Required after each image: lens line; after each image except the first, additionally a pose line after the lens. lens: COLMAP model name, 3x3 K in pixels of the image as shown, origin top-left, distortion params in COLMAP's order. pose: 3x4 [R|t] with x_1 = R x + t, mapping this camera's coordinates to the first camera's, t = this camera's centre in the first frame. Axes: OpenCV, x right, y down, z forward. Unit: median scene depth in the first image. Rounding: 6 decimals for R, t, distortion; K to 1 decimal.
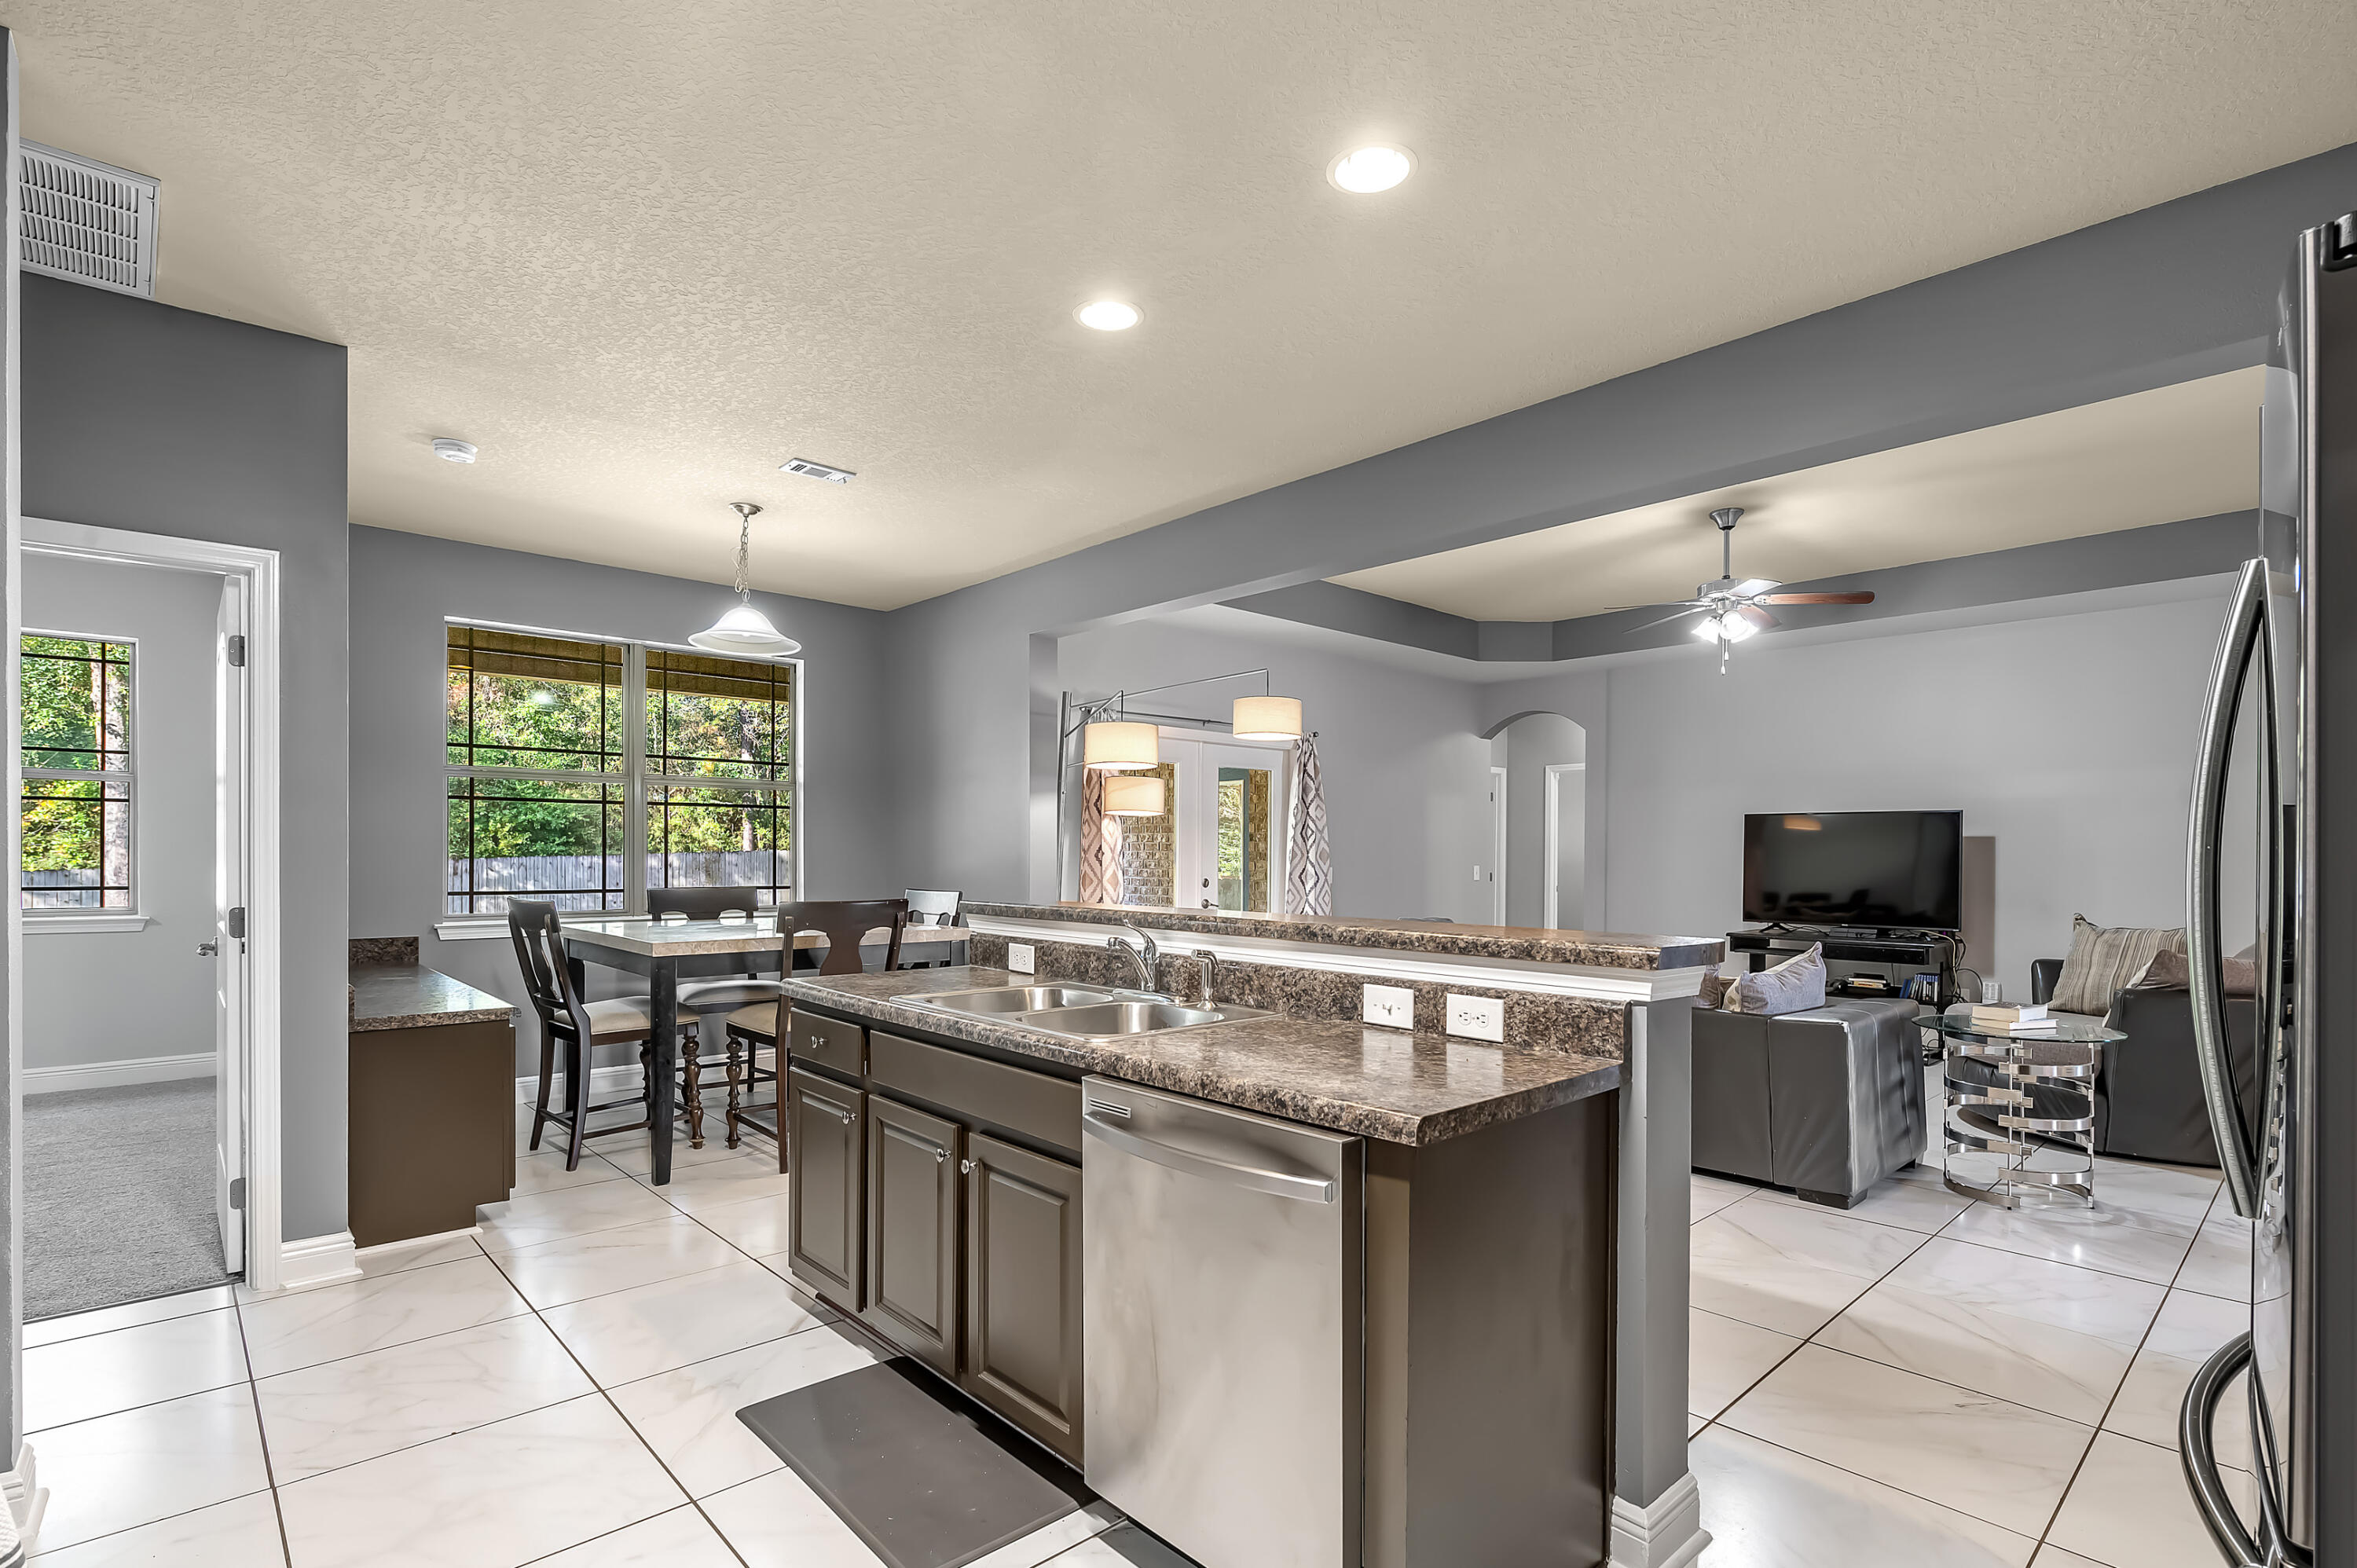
lens RADIAL K [[1101.3, 0, 1181.5], [0, 1101.3, 843.7], [0, 0, 1]] dist [-0.010700, 0.001280]
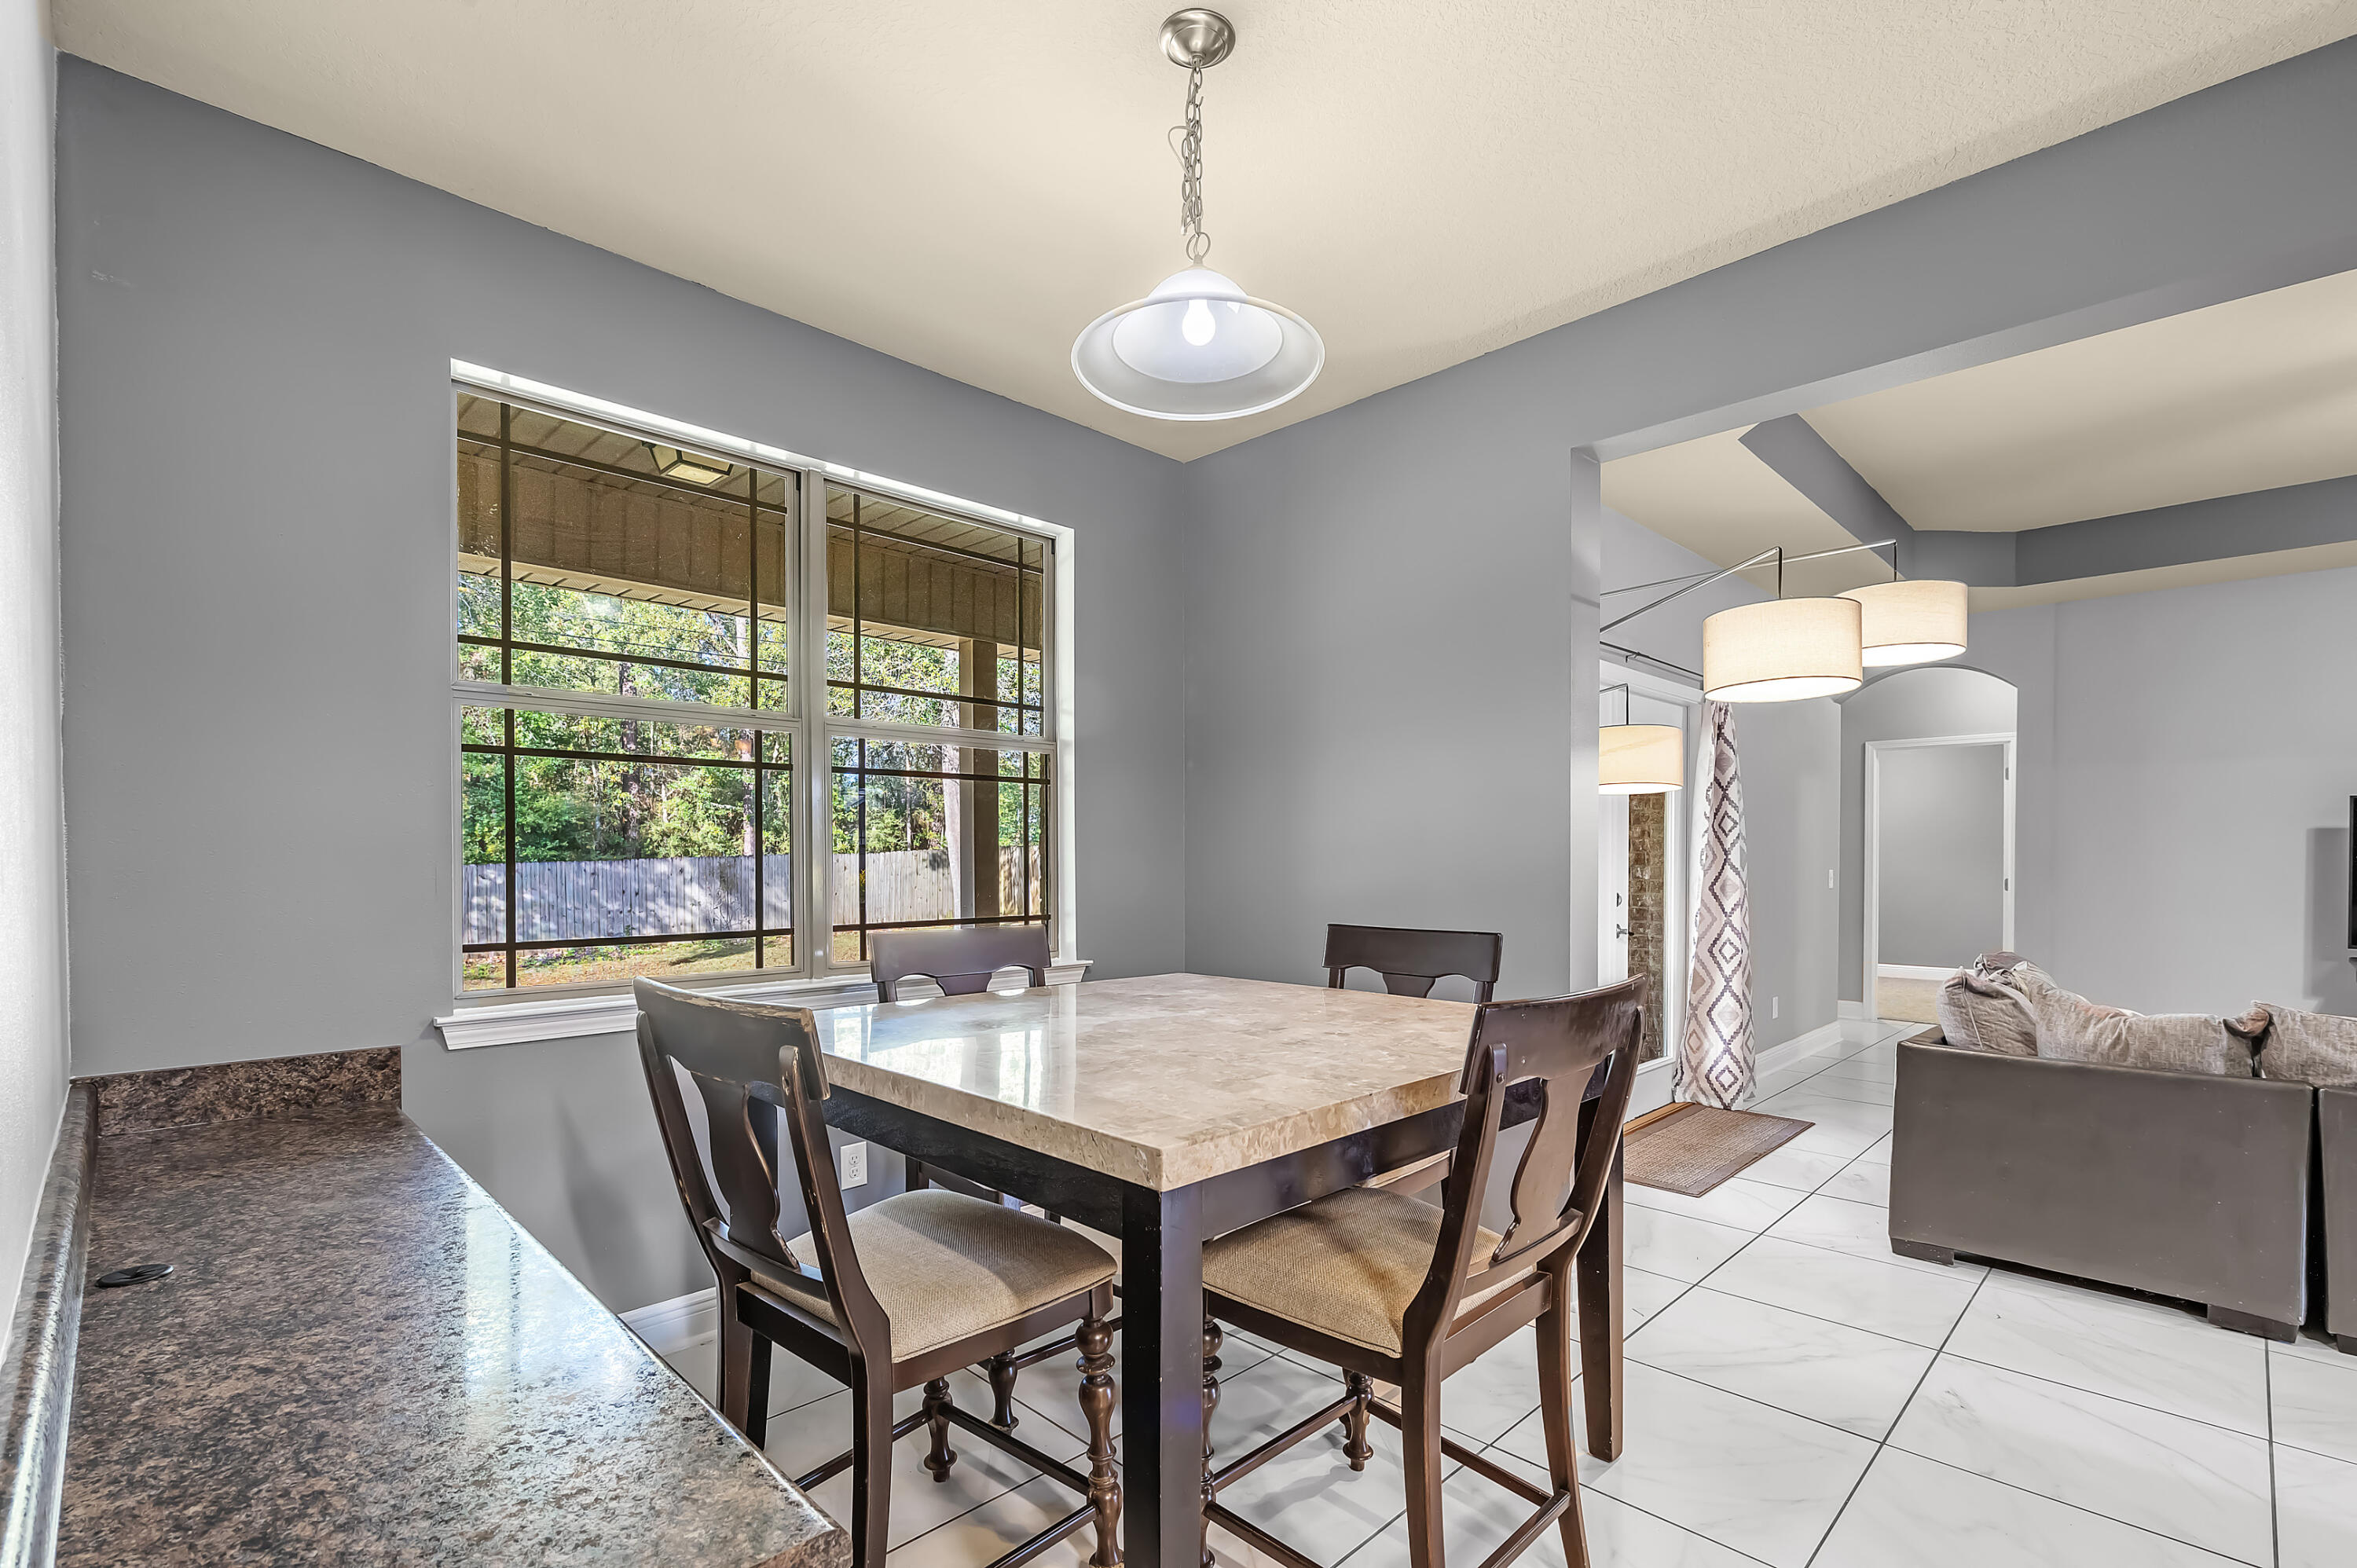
lens RADIAL K [[1010.8, 0, 1149.0], [0, 1010.8, 853.5], [0, 0, 1]] dist [-0.007443, -0.002152]
pose [[0.999487, -0.005657, 0.031531, -0.105723], [0.005401, 0.999952, 0.008176, 0.000315], [-0.031576, -0.008001, 0.999469, 0.152153]]
